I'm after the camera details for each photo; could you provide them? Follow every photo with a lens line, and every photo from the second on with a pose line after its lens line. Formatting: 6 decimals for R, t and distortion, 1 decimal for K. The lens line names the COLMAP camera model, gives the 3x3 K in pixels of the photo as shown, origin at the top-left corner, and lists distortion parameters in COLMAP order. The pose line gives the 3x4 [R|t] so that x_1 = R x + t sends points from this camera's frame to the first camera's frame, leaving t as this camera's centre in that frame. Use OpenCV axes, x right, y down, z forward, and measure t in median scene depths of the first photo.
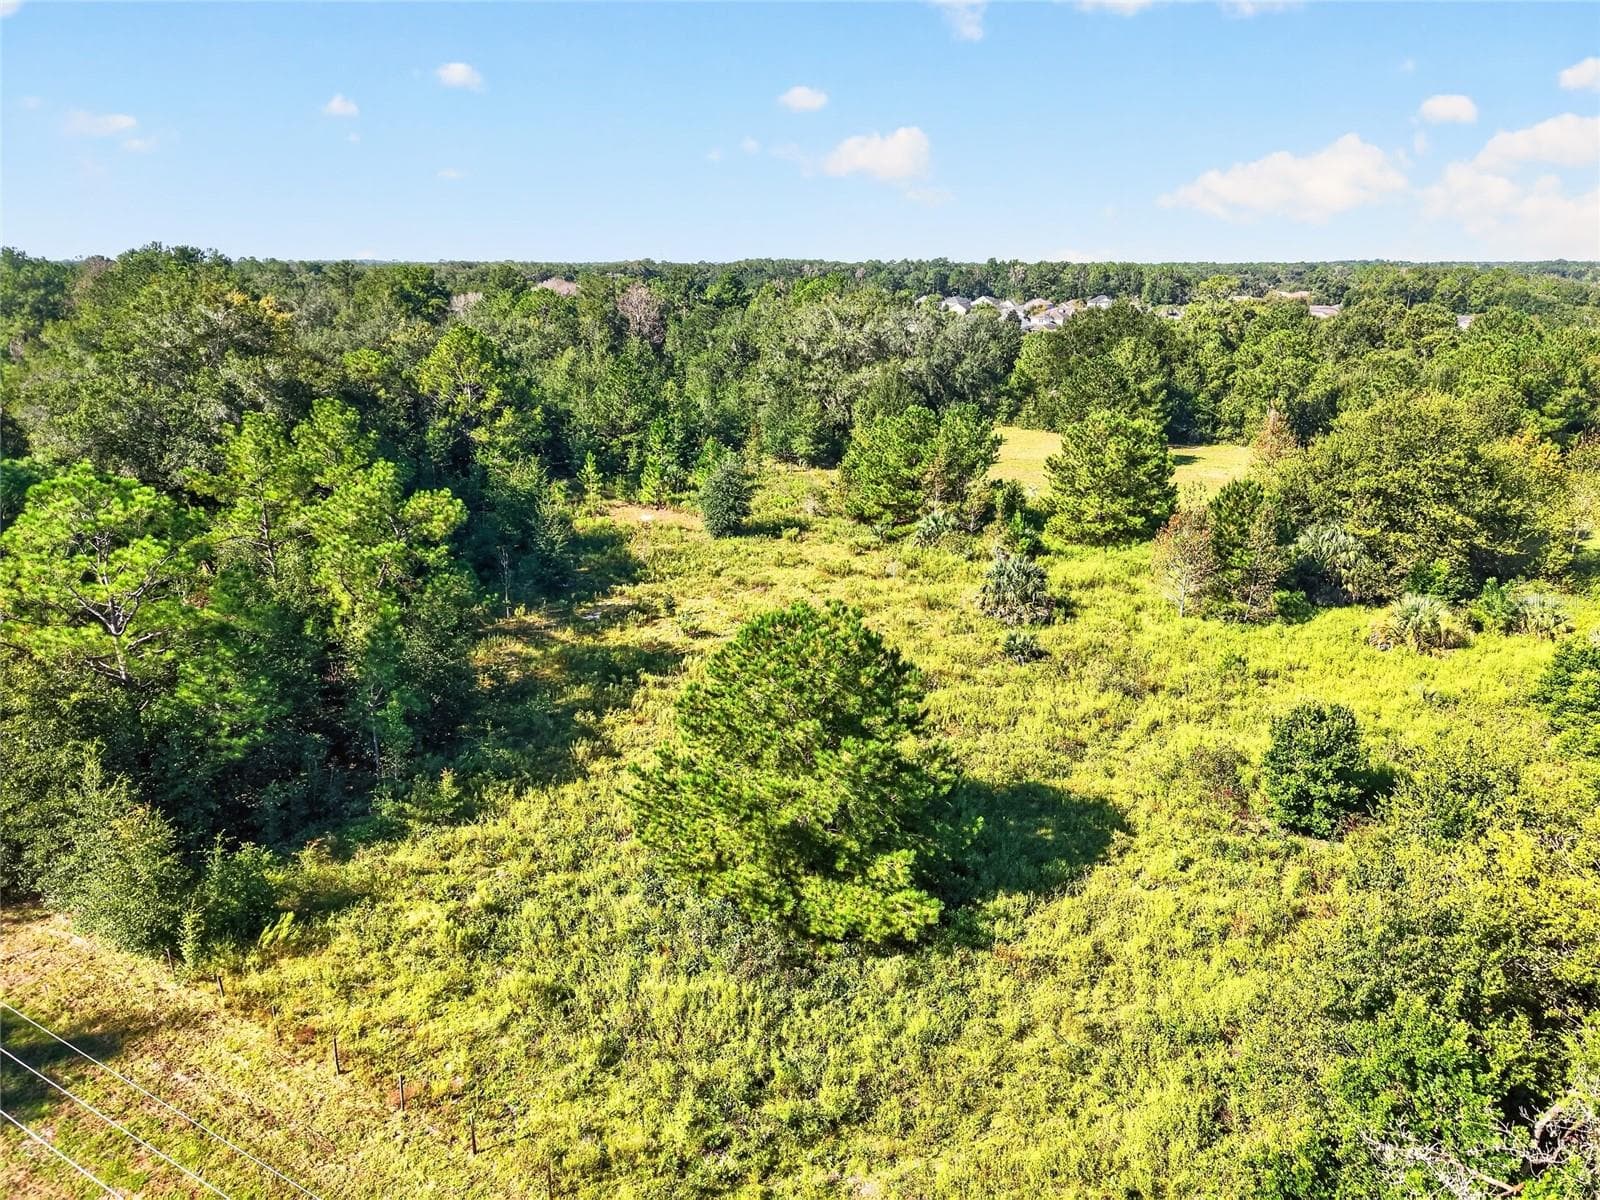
lens RADIAL K [[1067.8, 0, 800.0], [0, 1067.8, 600.0], [0, 0, 1]] dist [0.039435, -0.040896]
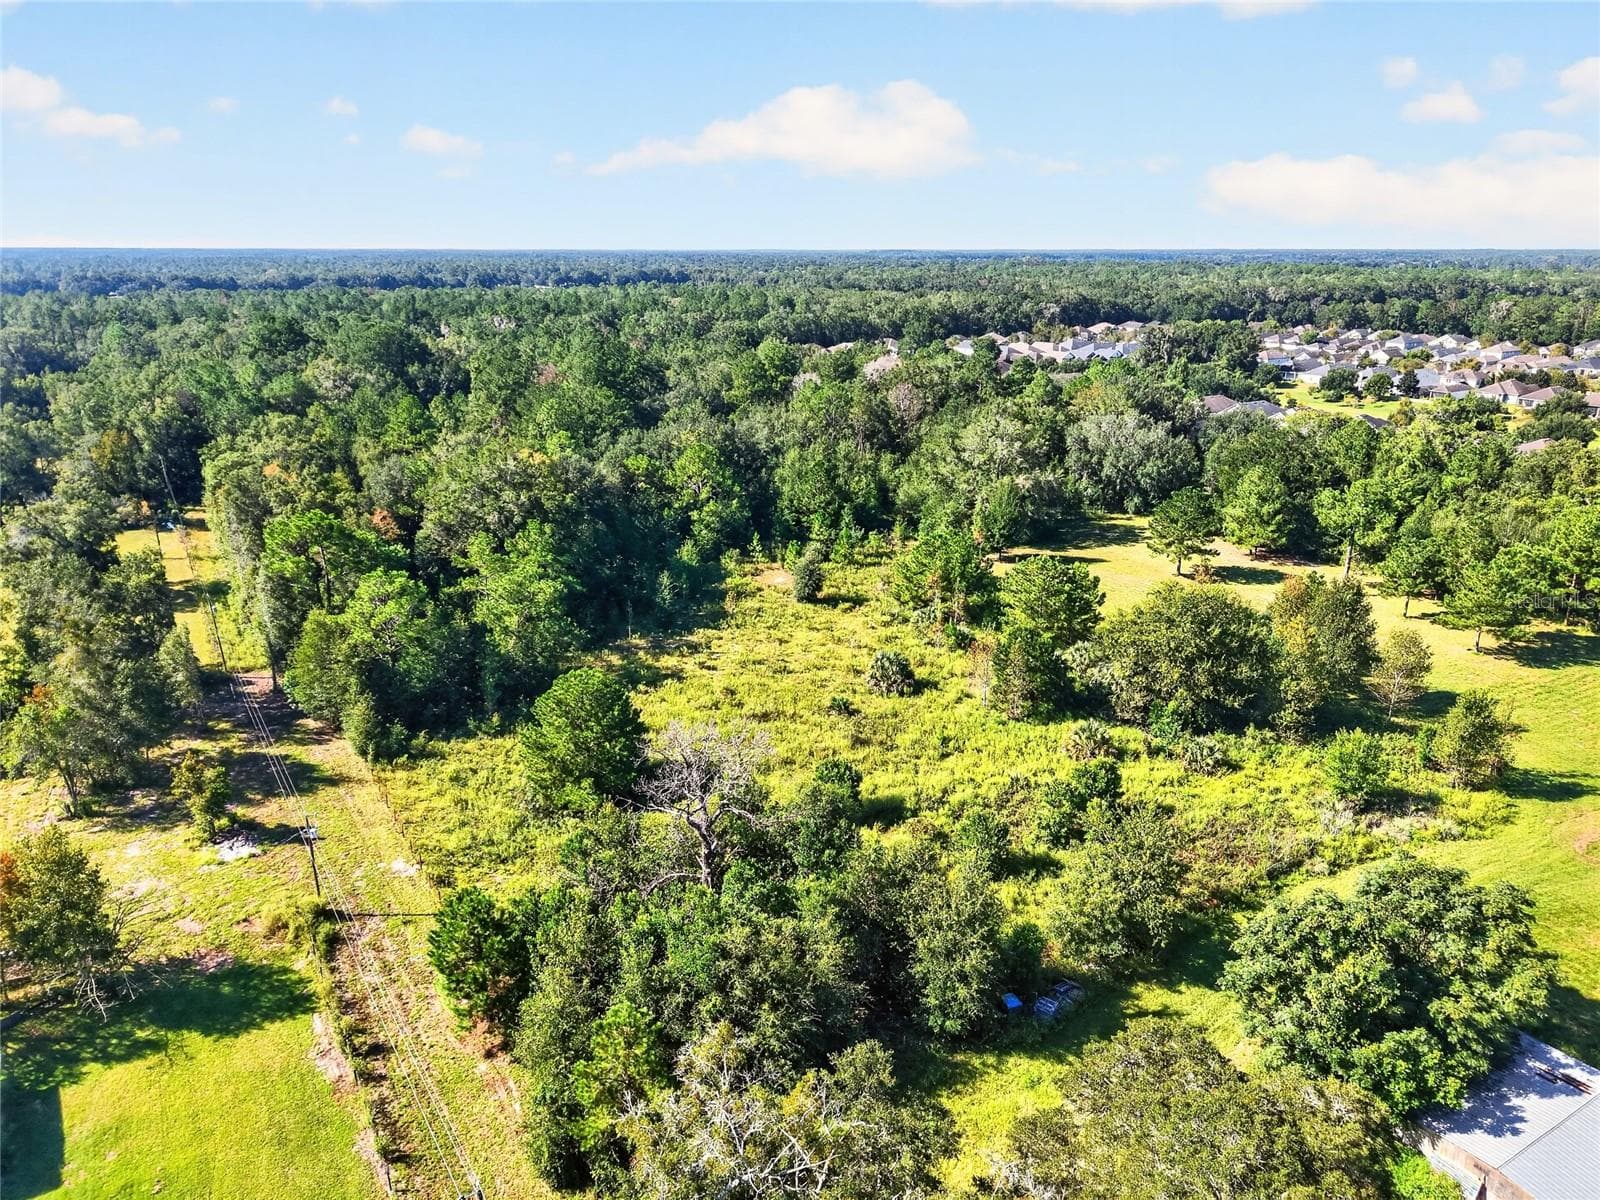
lens RADIAL K [[1067.8, 0, 800.0], [0, 1067.8, 600.0], [0, 0, 1]] dist [0.039435, -0.040896]
pose [[0.889516, 0.140388, -0.434801, 0.669571], [-0.134392, 0.989920, 0.044687, -0.148580], [0.436691, 0.018684, 0.899417, -0.427250]]
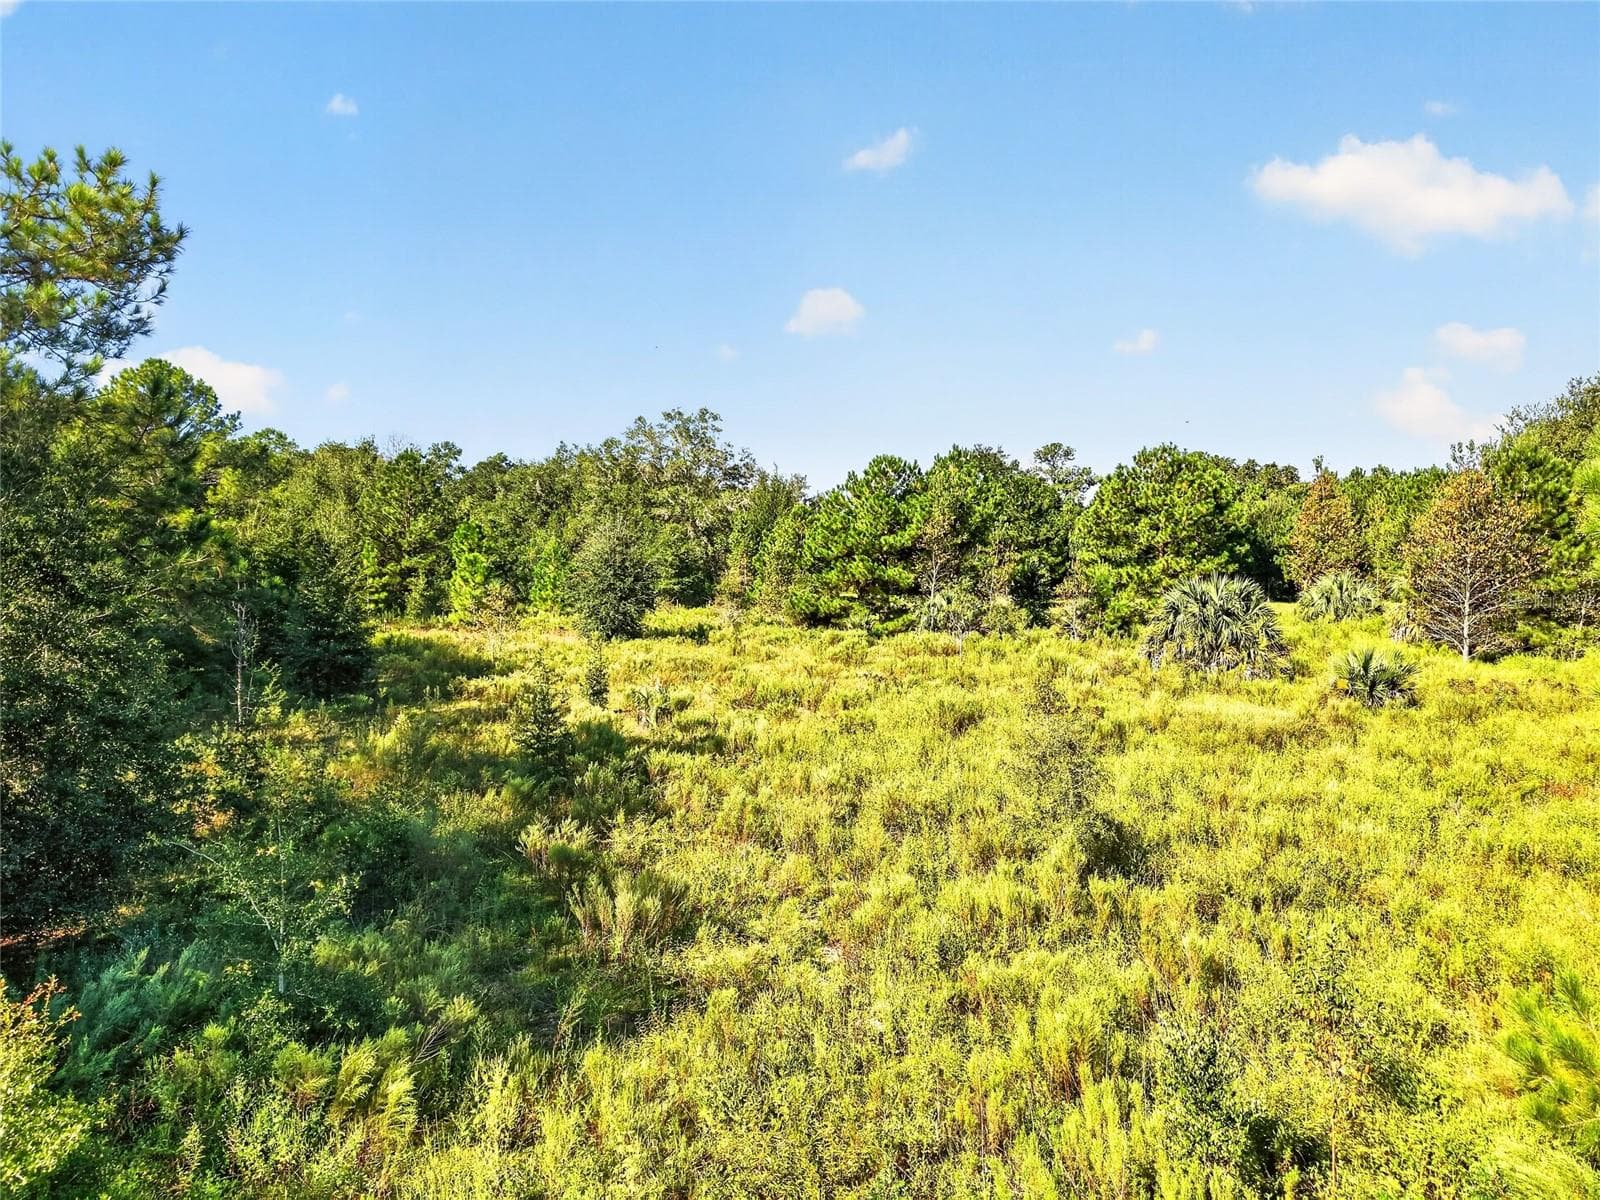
lens RADIAL K [[996.1, 0, 800.0], [0, 996.1, 600.0], [0, 0, 1]] dist [0.000182, 0.000113]
pose [[0.955058, 0.005293, 0.296372, -0.155295], [0.077929, 0.960186, -0.268274, 0.089645], [-0.285992, 0.279313, 0.916620, 0.482940]]
